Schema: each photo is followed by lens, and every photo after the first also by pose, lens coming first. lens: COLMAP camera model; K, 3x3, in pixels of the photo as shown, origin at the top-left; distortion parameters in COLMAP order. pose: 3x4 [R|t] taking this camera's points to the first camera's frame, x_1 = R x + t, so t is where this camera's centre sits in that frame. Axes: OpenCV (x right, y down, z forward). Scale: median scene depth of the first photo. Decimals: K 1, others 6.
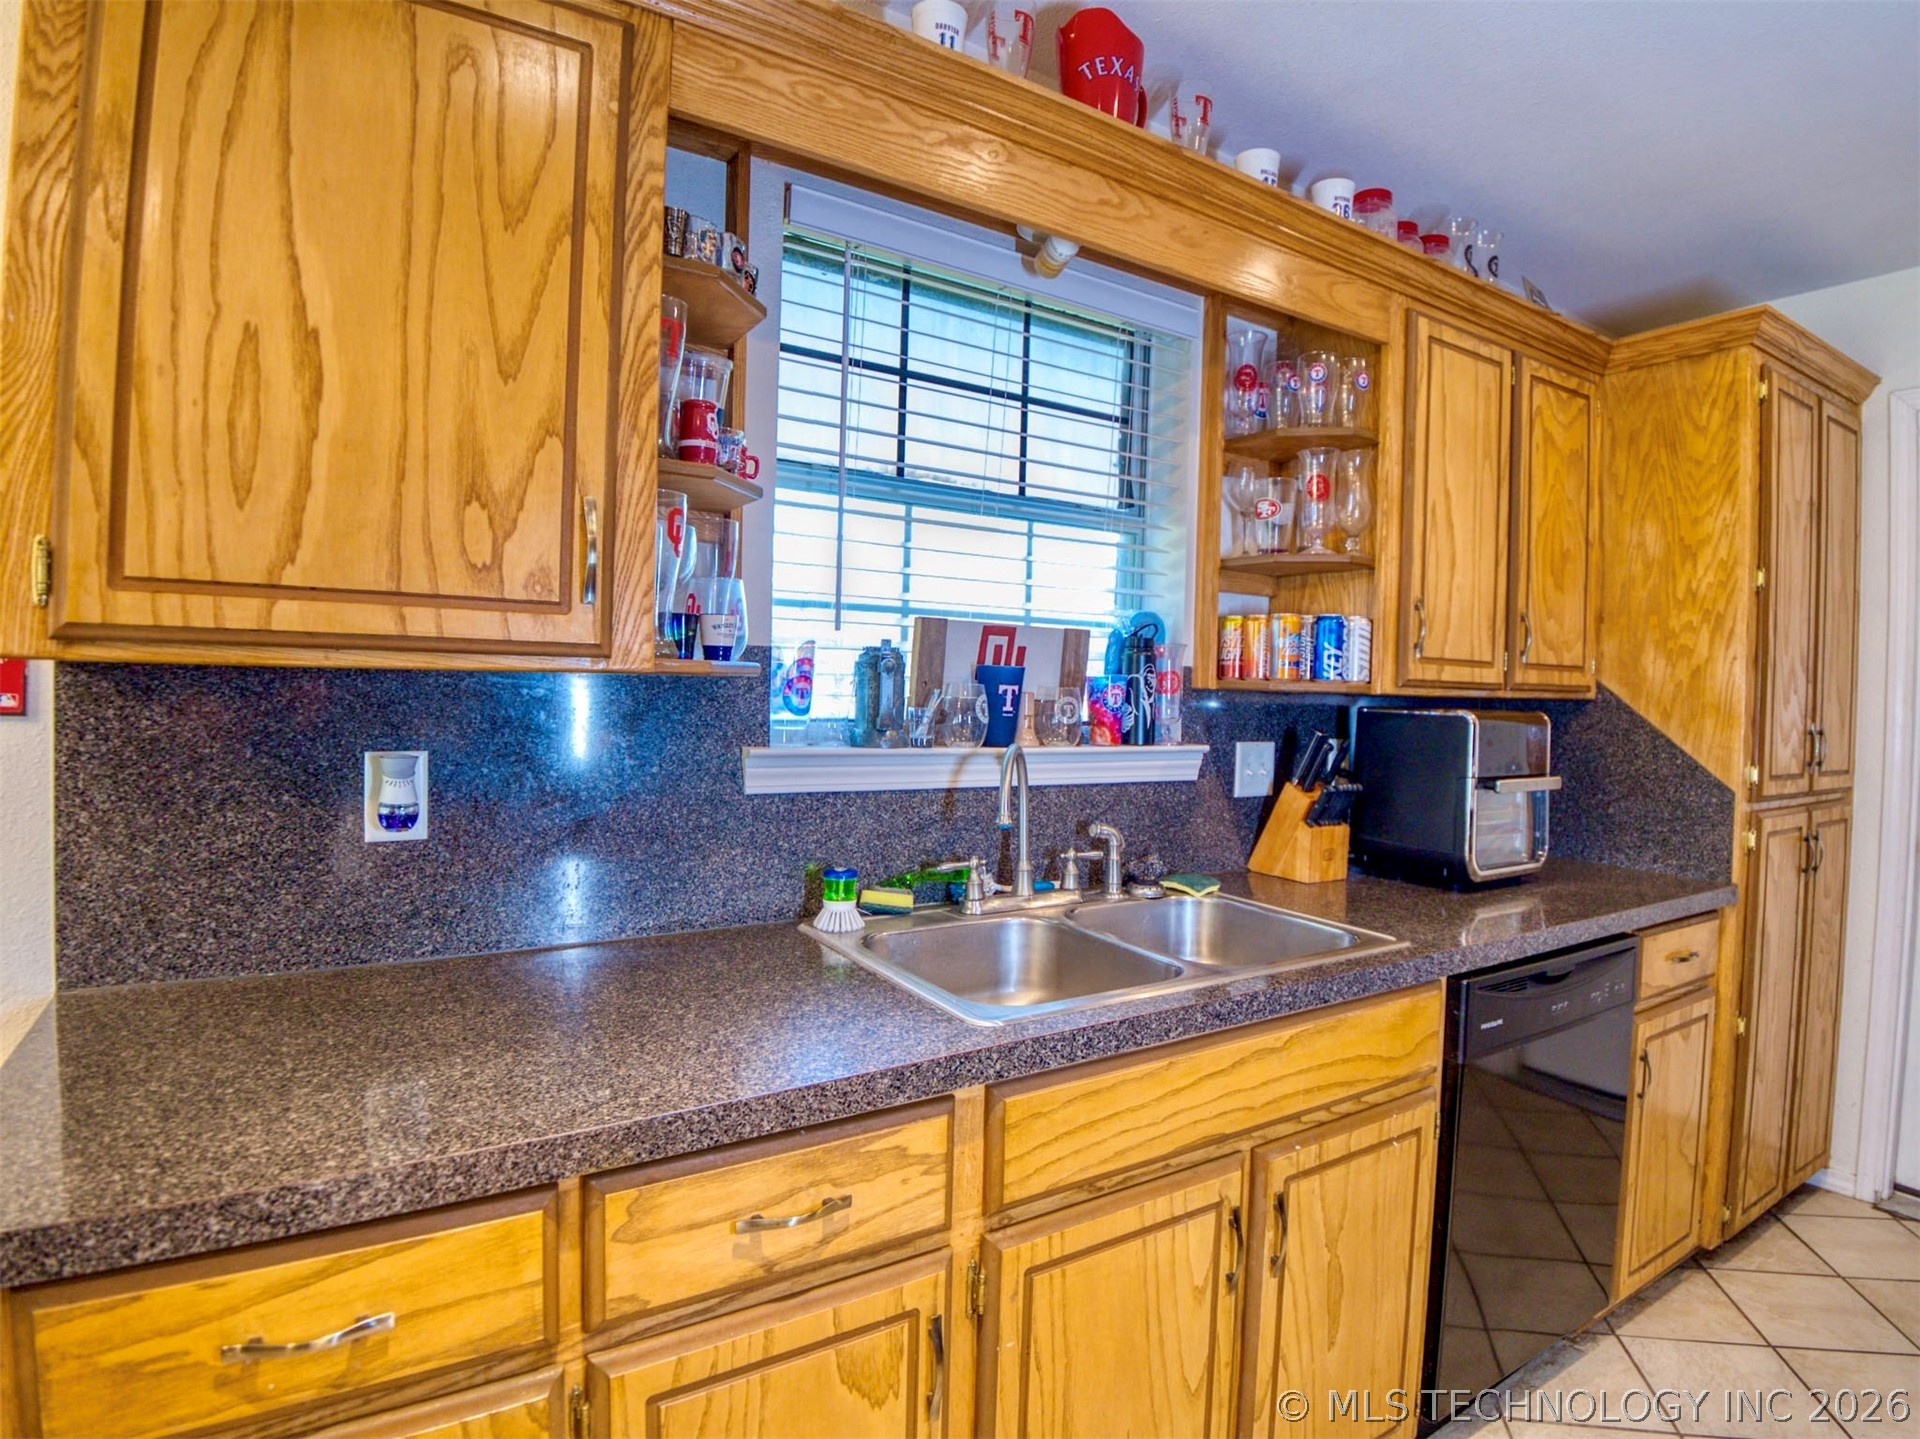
lens RADIAL K [[1023.9, 0, 983.0], [0, 1023.9, 700.9], [0, 0, 1]] dist [-0.033190, -0.017398]
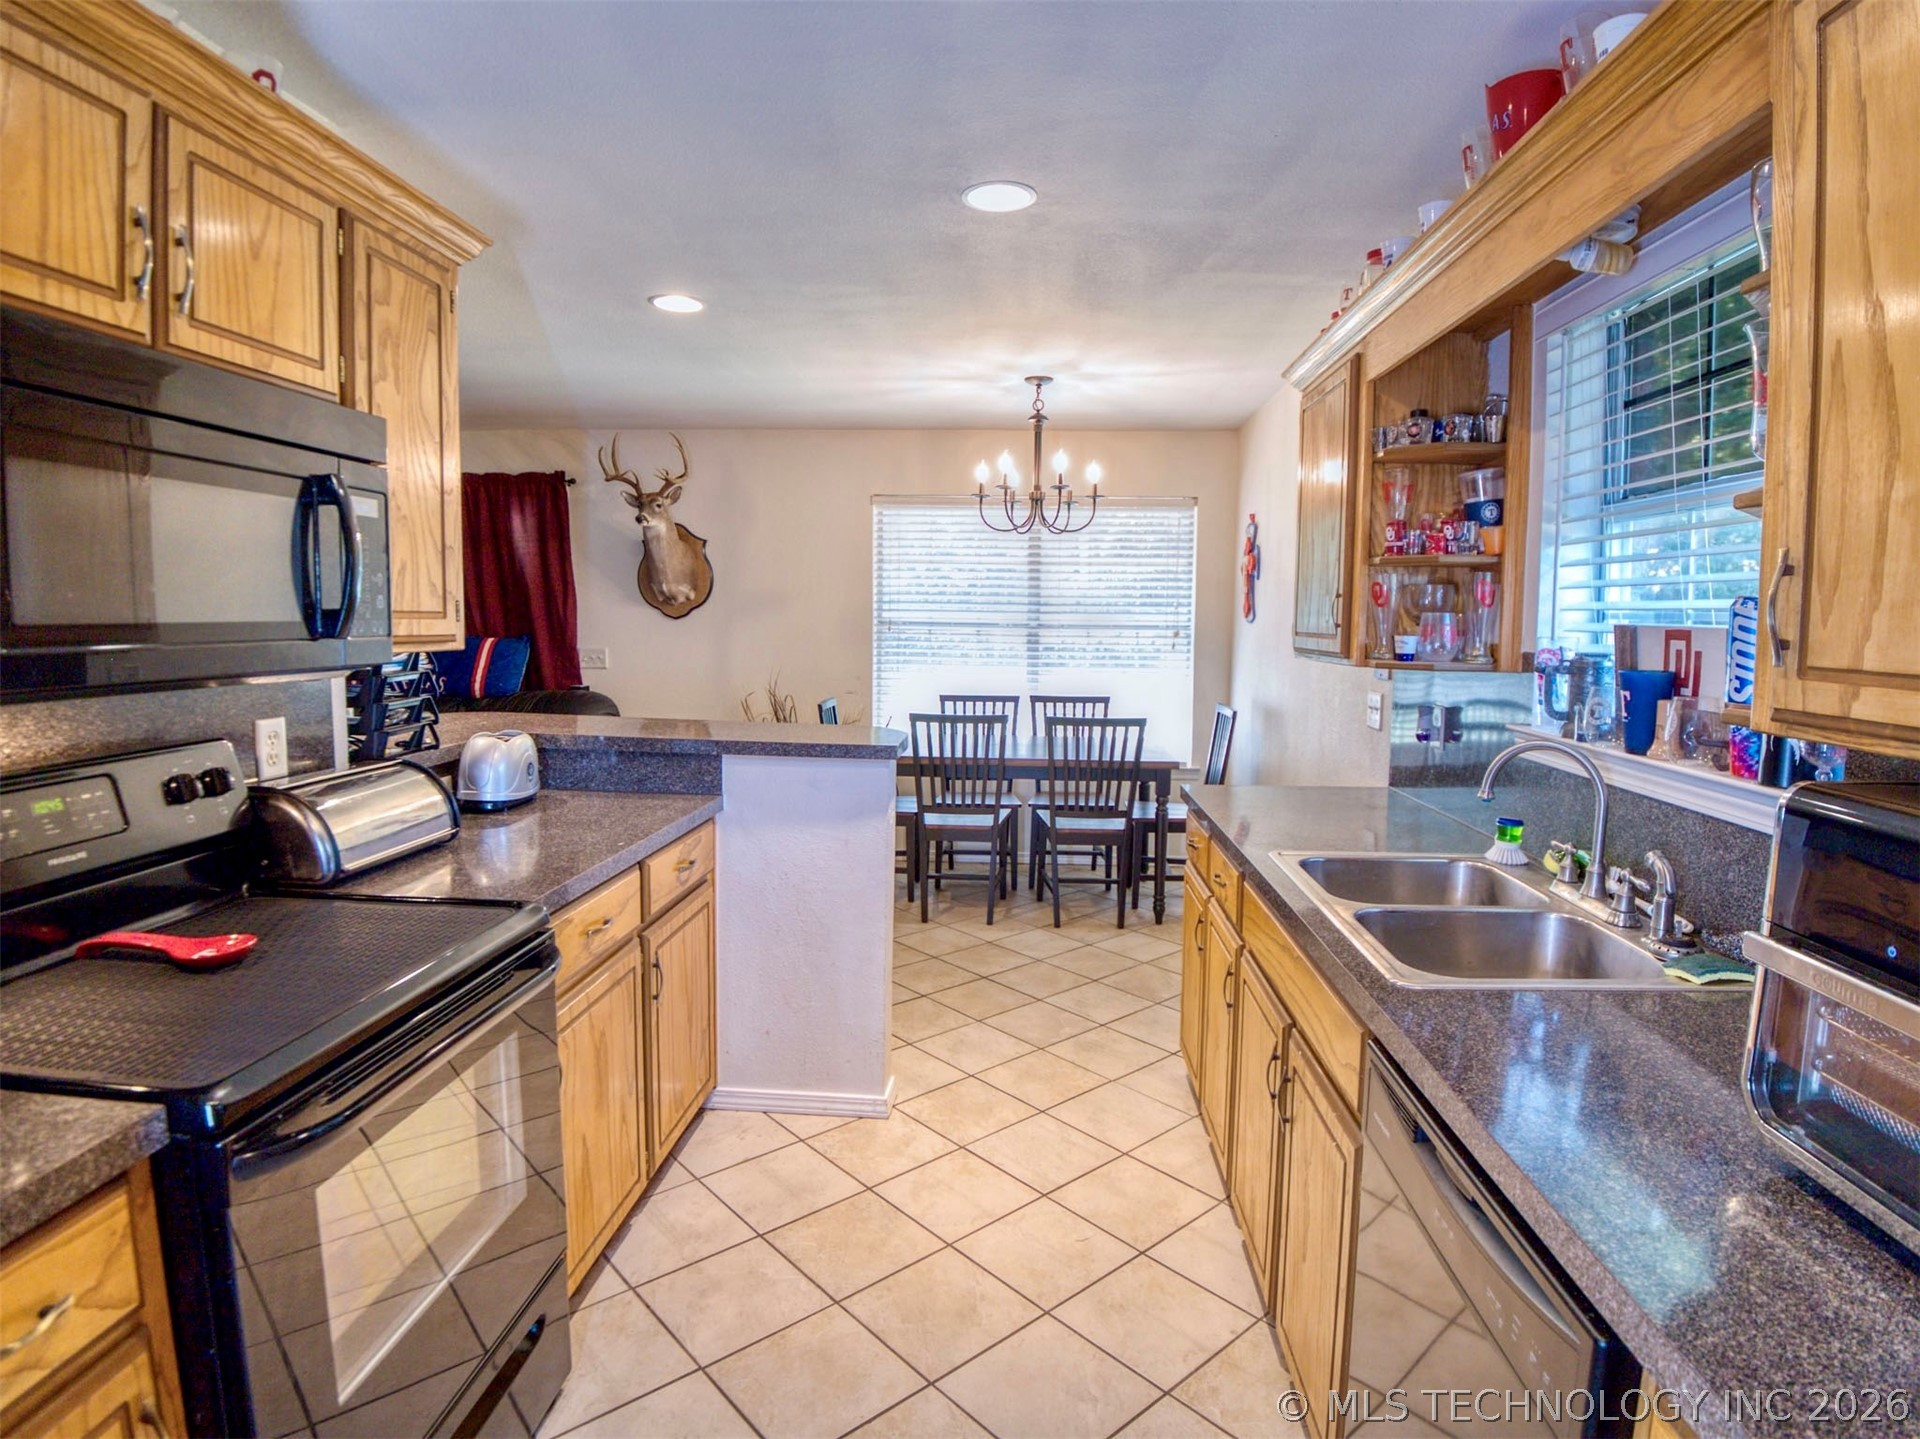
lens RADIAL K [[1023.9, 0, 983.0], [0, 1023.9, 700.9], [0, 0, 1]] dist [-0.033190, -0.017398]
pose [[-0.585386, 0.034730, -0.810011, 1.280673], [-0.039487, 0.996675, 0.071271, -0.054132], [0.809793, 0.073706, -0.582068, 1.148387]]
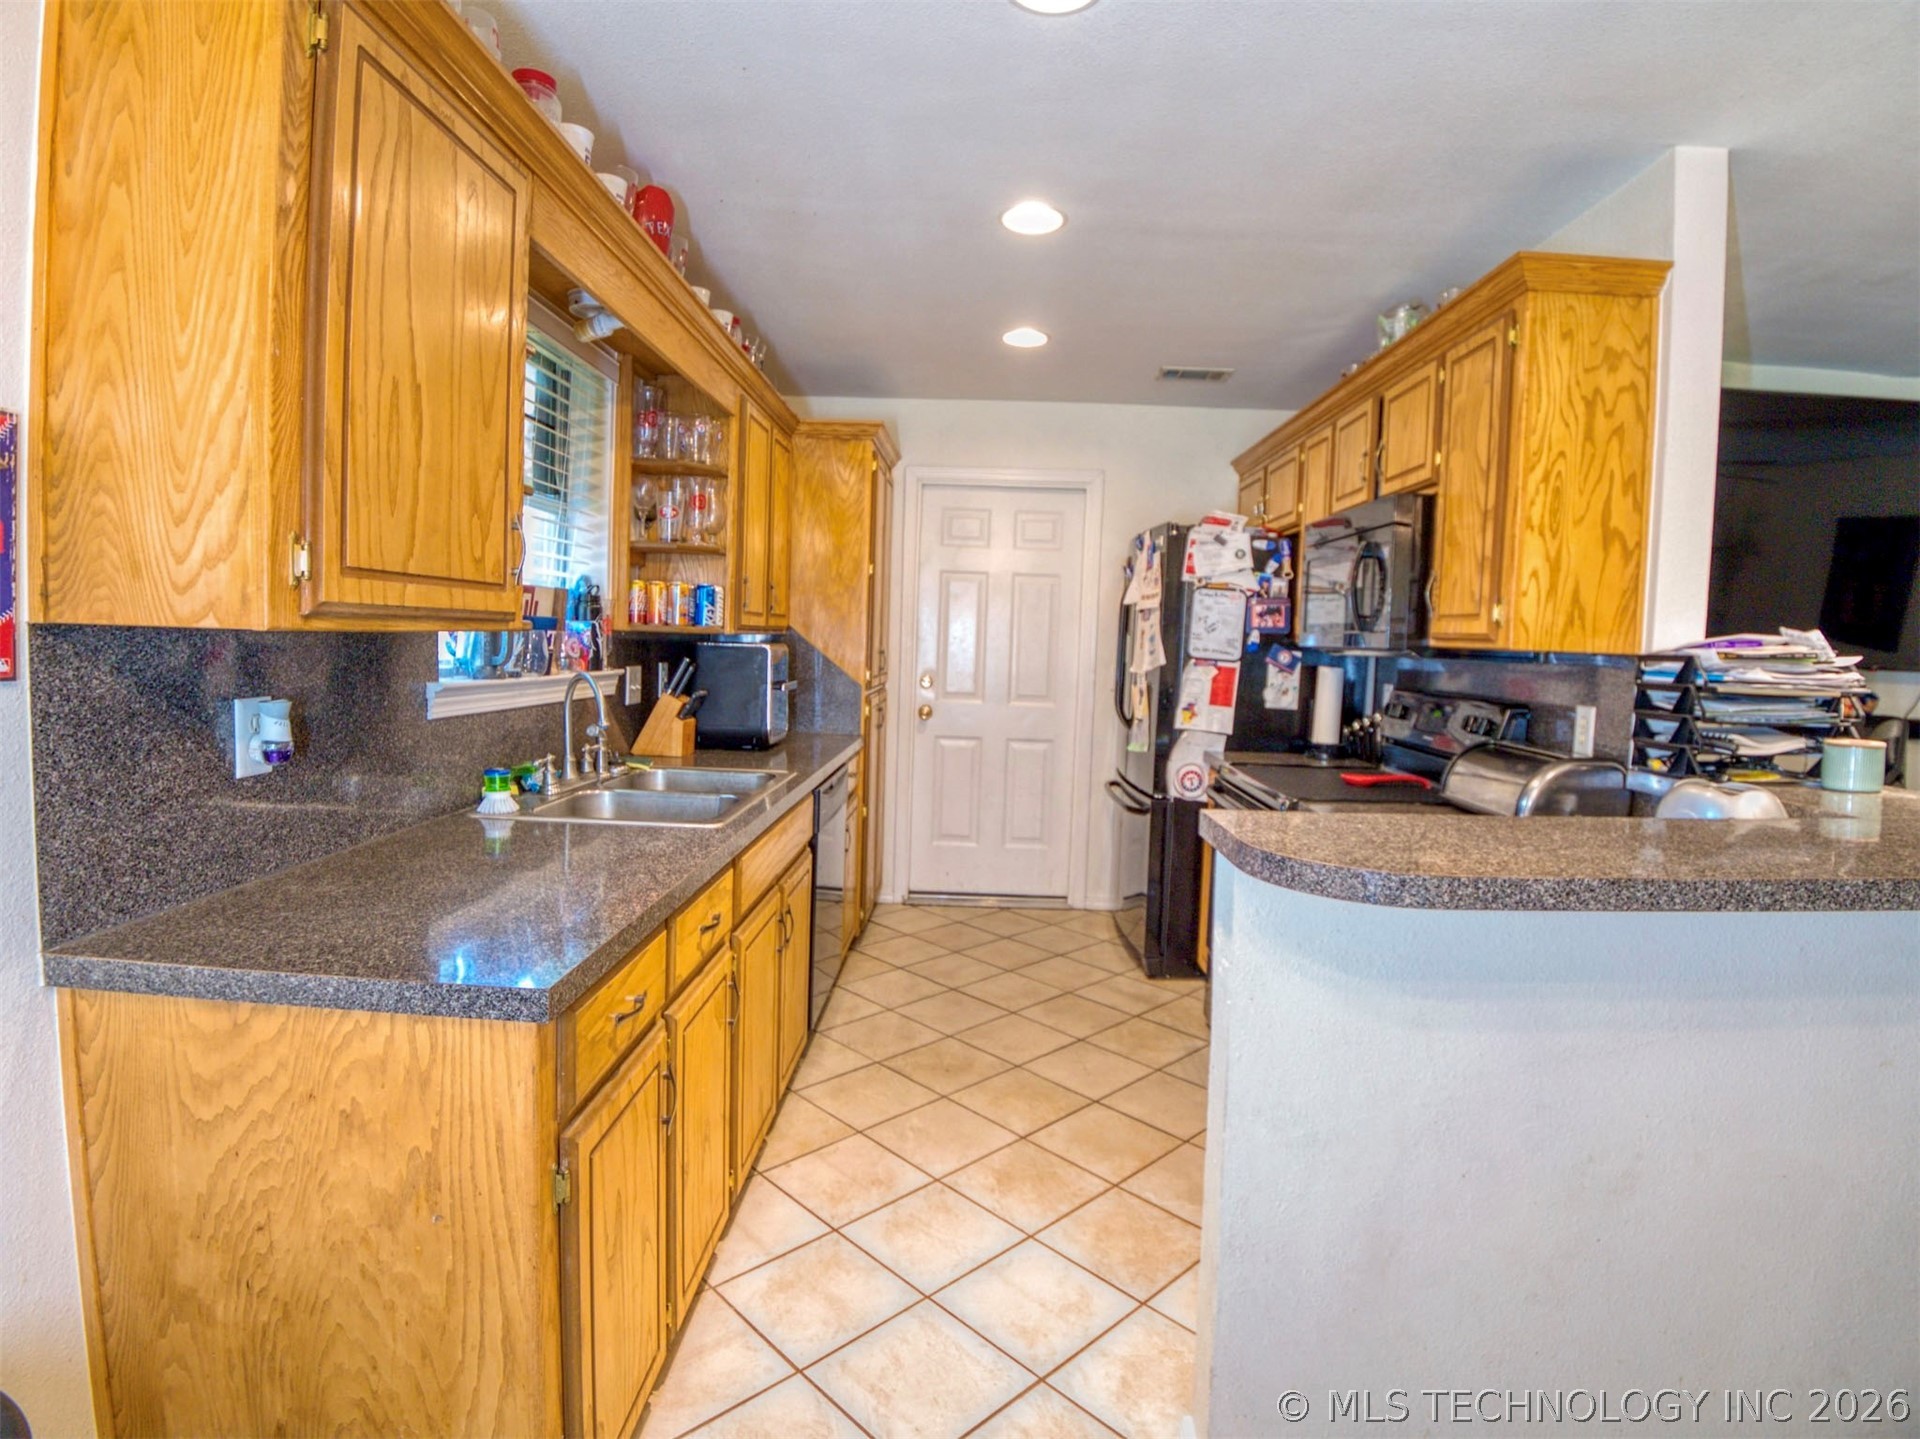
lens RADIAL K [[981.8, 0, 984.8], [0, 981.8, 696.1], [0, 0, 1]] dist [-0.027457, -0.022070]
pose [[0.548520, -0.057469, 0.834160, -0.815042], [-0.007368, 0.997264, 0.073551, -0.030160], [-0.836105, -0.046490, 0.546596, -0.230314]]
